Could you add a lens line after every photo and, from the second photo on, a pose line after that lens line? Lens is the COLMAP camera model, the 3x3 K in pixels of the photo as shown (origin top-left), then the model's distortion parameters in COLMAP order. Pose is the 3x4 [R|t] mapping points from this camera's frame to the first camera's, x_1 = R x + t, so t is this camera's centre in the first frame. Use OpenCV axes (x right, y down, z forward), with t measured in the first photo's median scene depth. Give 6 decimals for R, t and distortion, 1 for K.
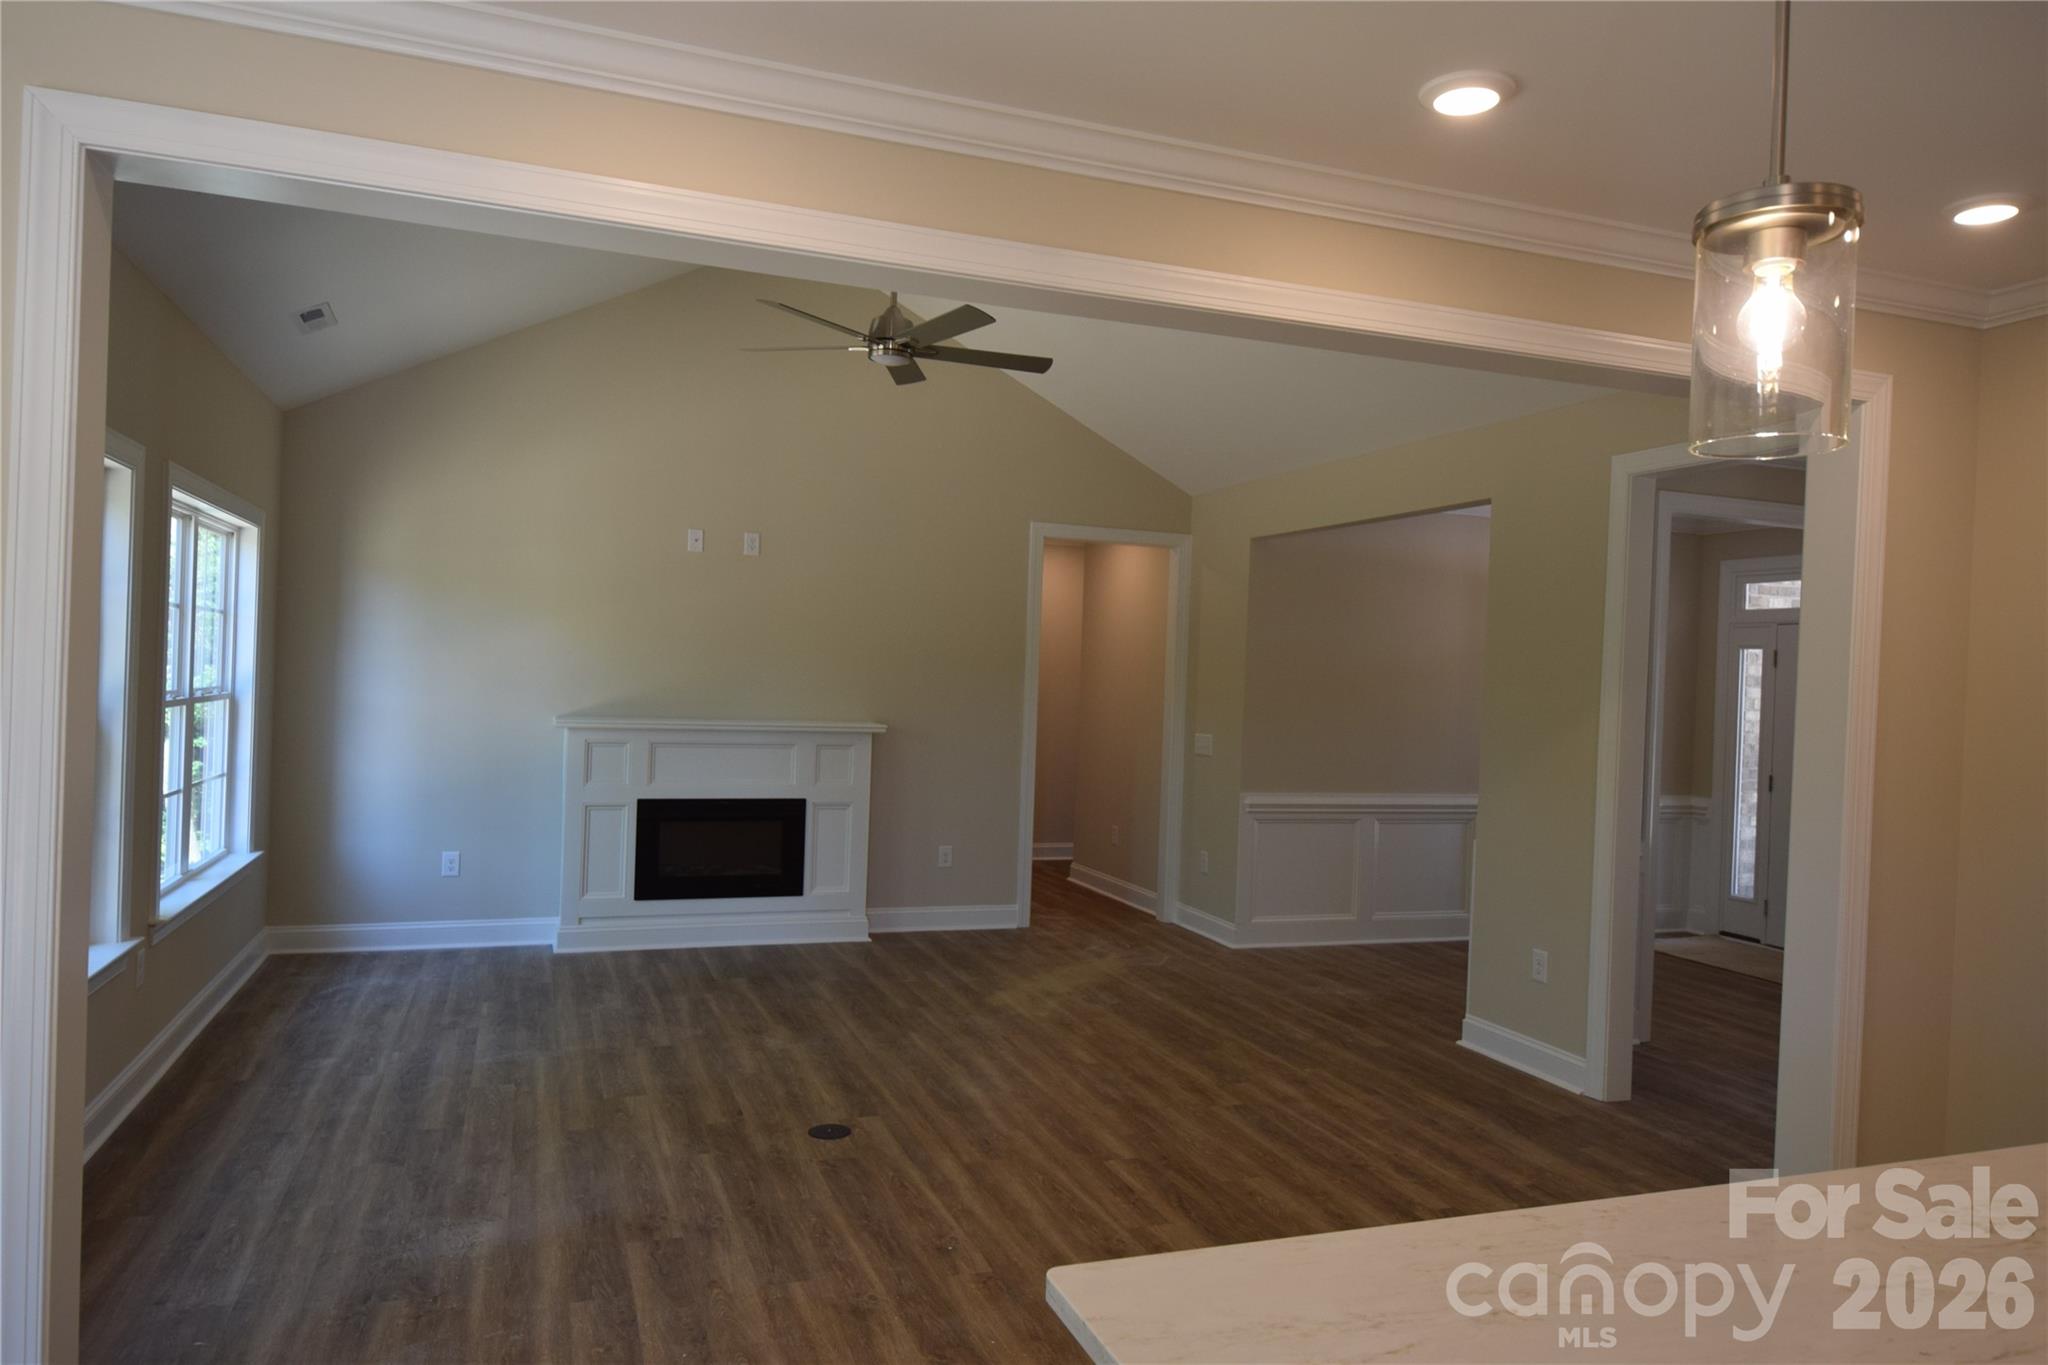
lens RADIAL K [[1345.5, 0, 1024.0], [0, 1345.5, 682.5], [0, 0, 1]] dist [0.053942, -0.000010]
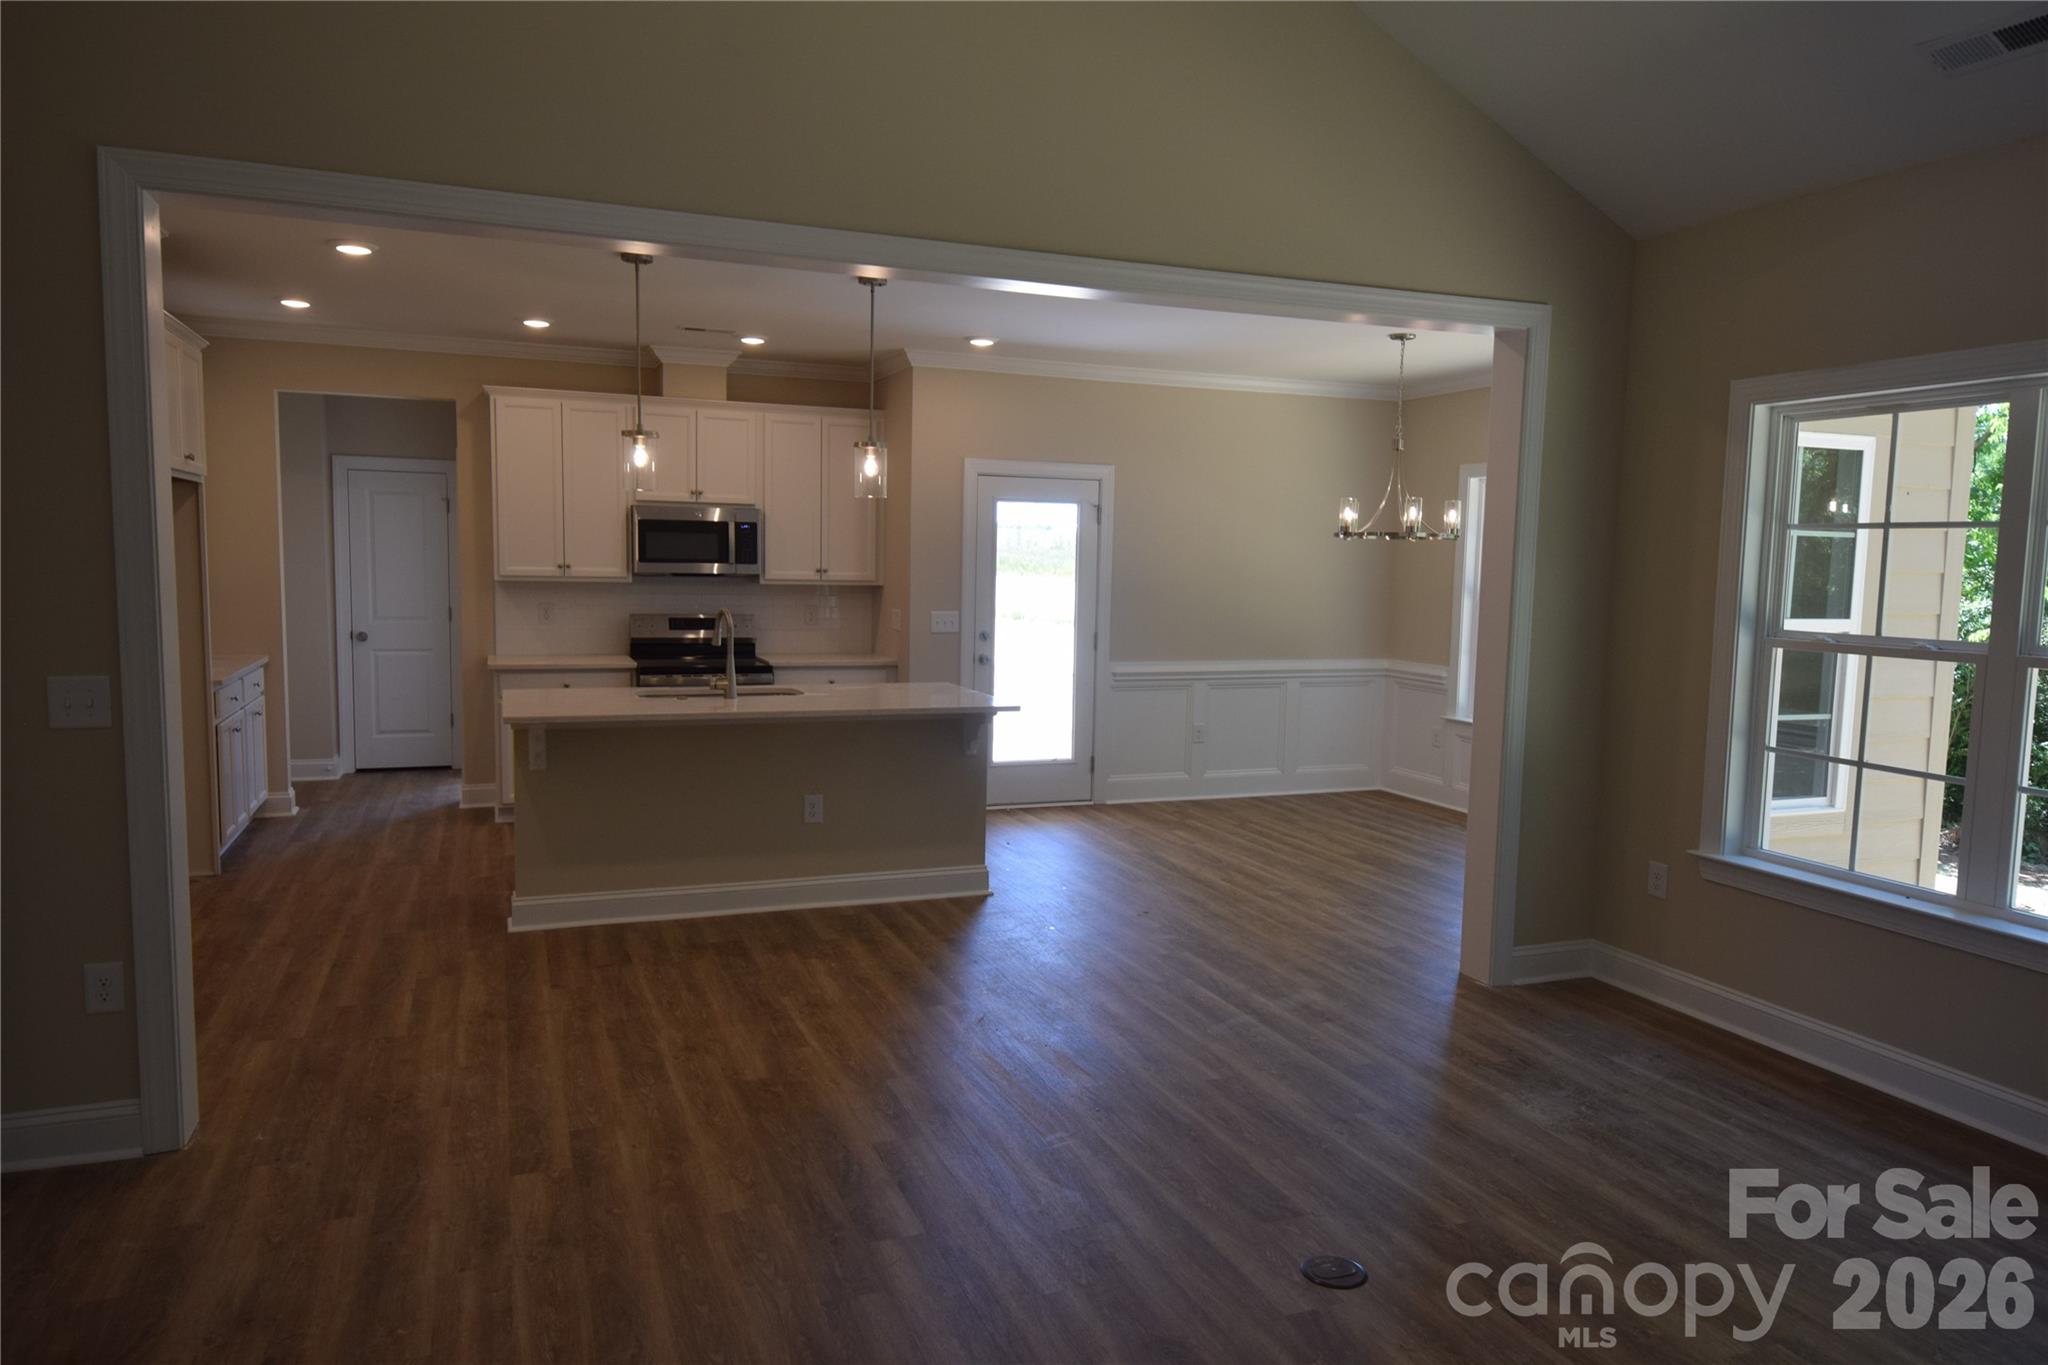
lens RADIAL K [[1345.5, 0, 1024.0], [0, 1345.5, 682.5], [0, 0, 1]] dist [0.053942, -0.000010]
pose [[-0.997956, -0.057138, -0.028608, 0.044891], [-0.059713, 0.993274, 0.099206, -0.010361], [0.022747, 0.100712, -0.994656, 1.729581]]
